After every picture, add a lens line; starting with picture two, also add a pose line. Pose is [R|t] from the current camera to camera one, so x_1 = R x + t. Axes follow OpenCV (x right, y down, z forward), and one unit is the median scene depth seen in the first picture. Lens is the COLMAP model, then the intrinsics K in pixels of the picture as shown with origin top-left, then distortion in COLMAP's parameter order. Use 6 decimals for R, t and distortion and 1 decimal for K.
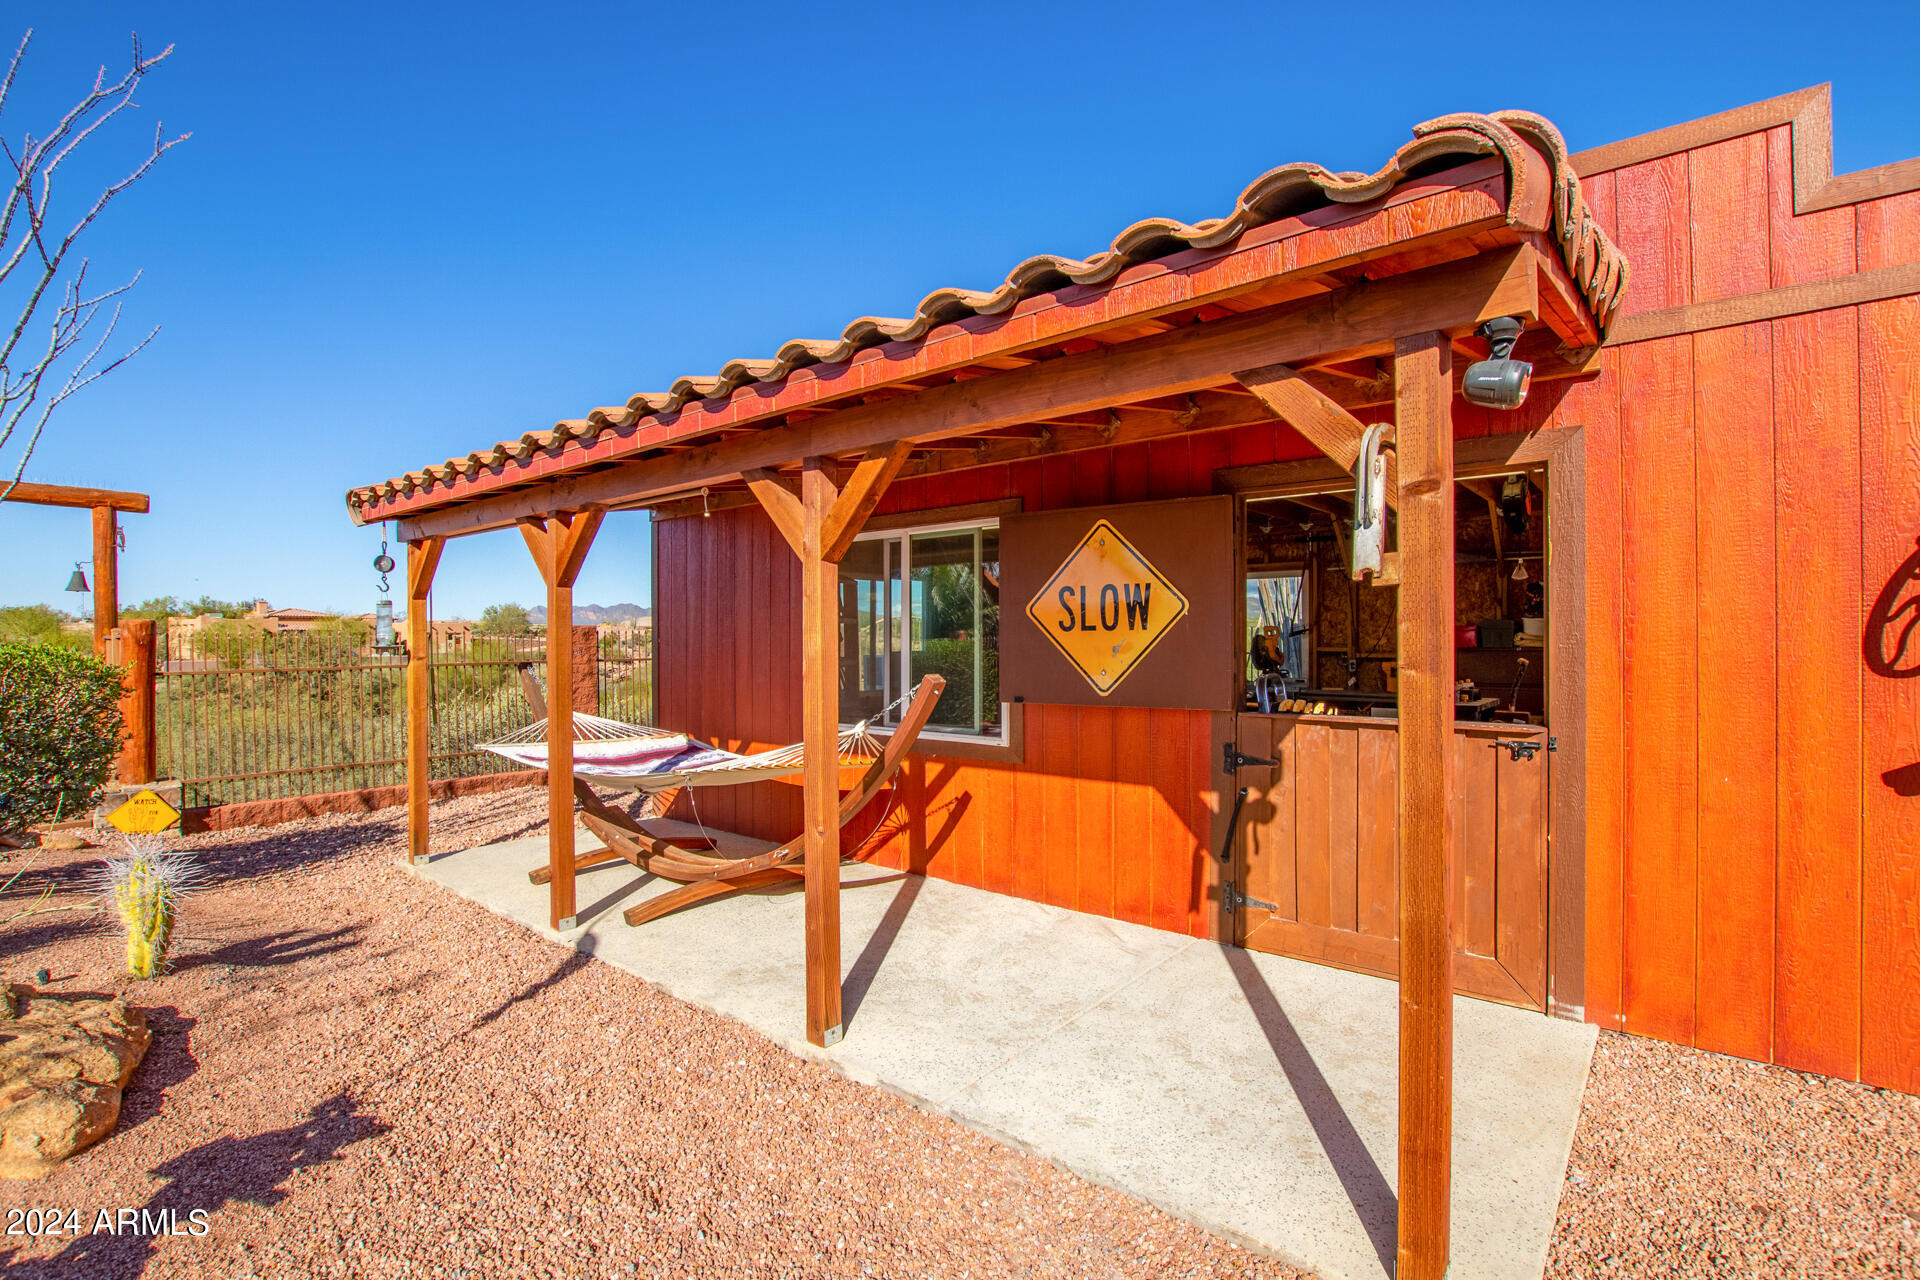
lens RADIAL K [[899.5, 0, 954.5], [0, 899.5, 652.5], [0, 0, 1]] dist [-0.026157, -0.000281]
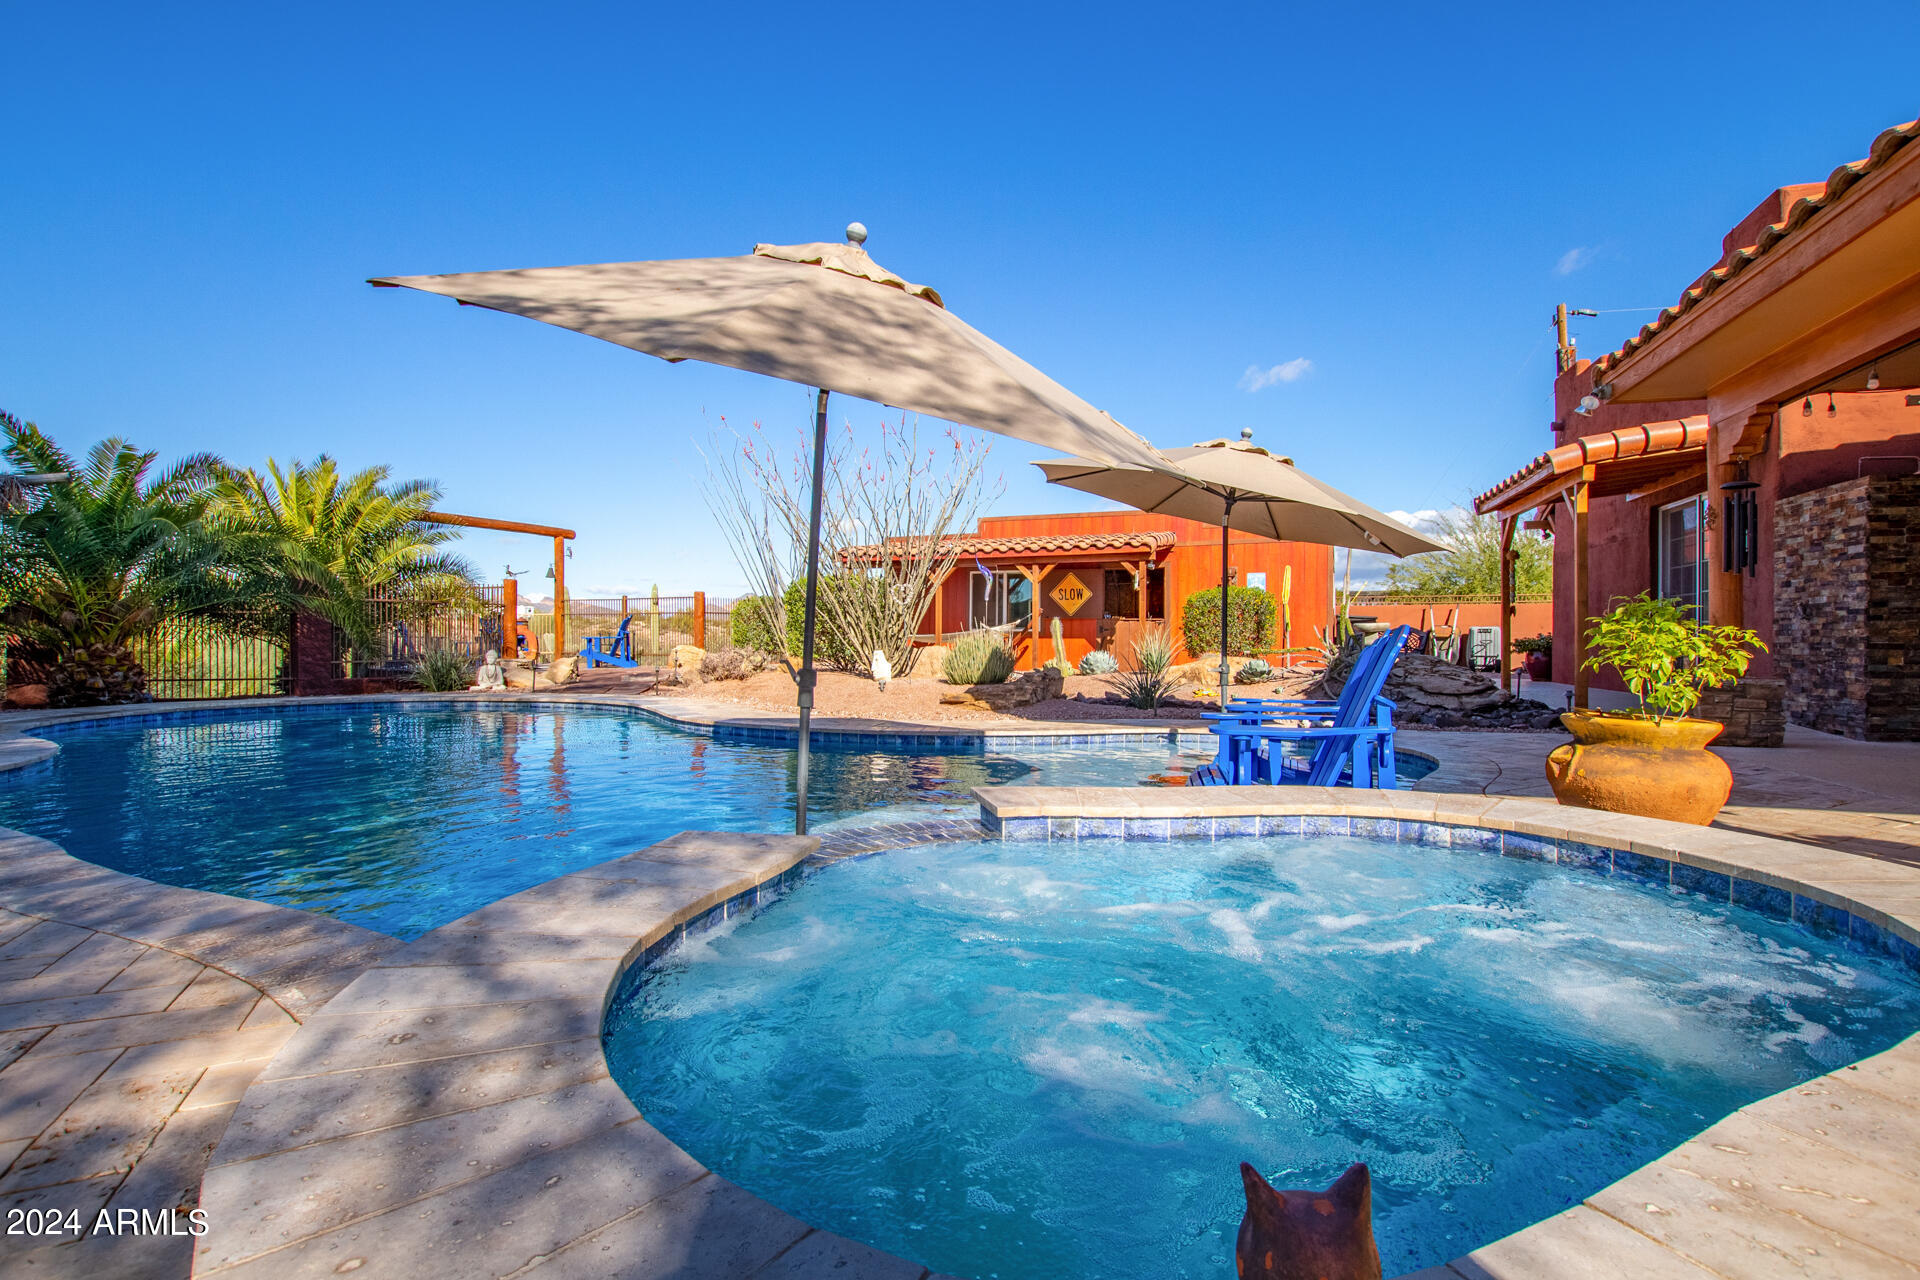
lens RADIAL K [[899.5, 0, 961.6], [0, 899.5, 646.5], [0, 0, 1]] dist [-0.026157, -0.000281]
pose [[0.957407, 0.001803, 0.288737, -1.745365], [-0.003057, 0.999988, 0.003894, 0.202992], [-0.288727, -0.004611, 0.957400, -3.249077]]
